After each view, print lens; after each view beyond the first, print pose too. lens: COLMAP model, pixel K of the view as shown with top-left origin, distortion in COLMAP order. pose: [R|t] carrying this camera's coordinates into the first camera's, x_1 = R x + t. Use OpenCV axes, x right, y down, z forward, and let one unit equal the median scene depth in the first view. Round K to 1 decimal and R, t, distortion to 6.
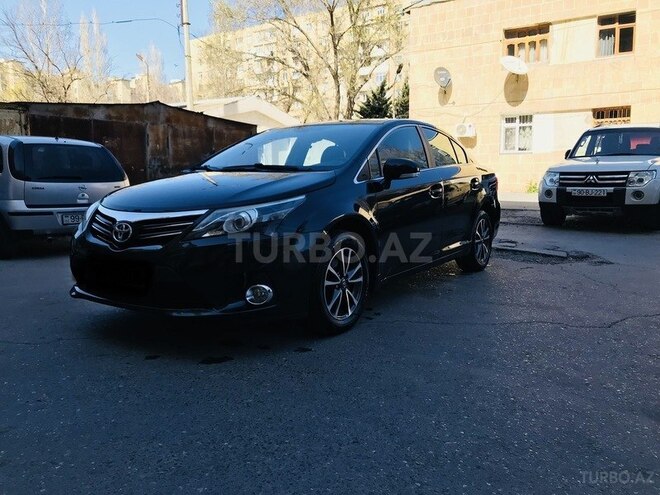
lens RADIAL K [[540.0, 0, 331.3], [0, 540.0, 246.8], [0, 0, 1]] dist [0.014833, -0.006633]
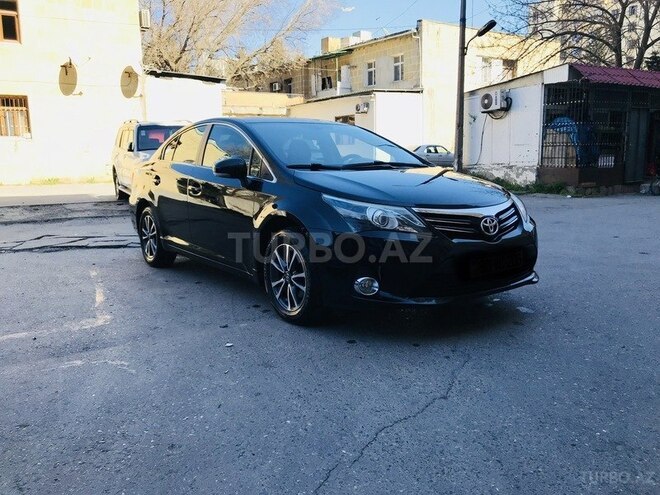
lens RADIAL K [[540.0, 0, 336.0], [0, 540.0, 246.9], [0, 0, 1]] dist [0.014833, -0.006633]
pose [[0.353335, -0.157302, 0.922177, -0.190507], [0.138657, 0.983680, 0.114666, -0.019358], [-0.925164, 0.087351, 0.369379, 0.111136]]
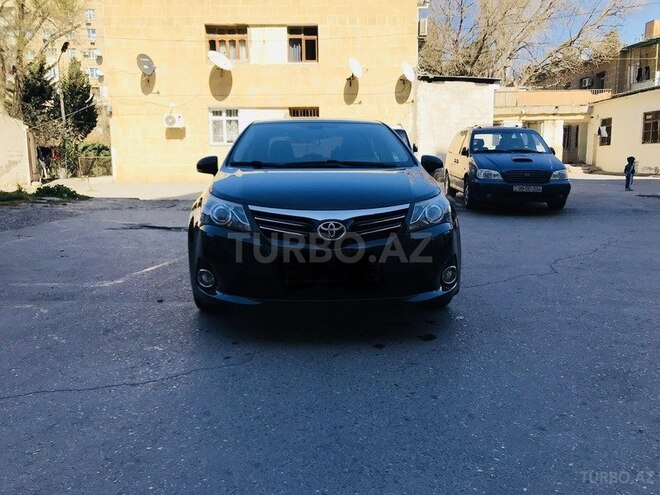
lens RADIAL K [[540.0, 0, 334.2], [0, 540.0, 248.1], [0, 0, 1]] dist [0.014833, -0.006633]
pose [[0.806899, -0.094693, 0.583049, -0.121323], [0.082912, 0.995451, 0.046927, -0.005182], [-0.584841, 0.010477, 0.811080, 0.023906]]
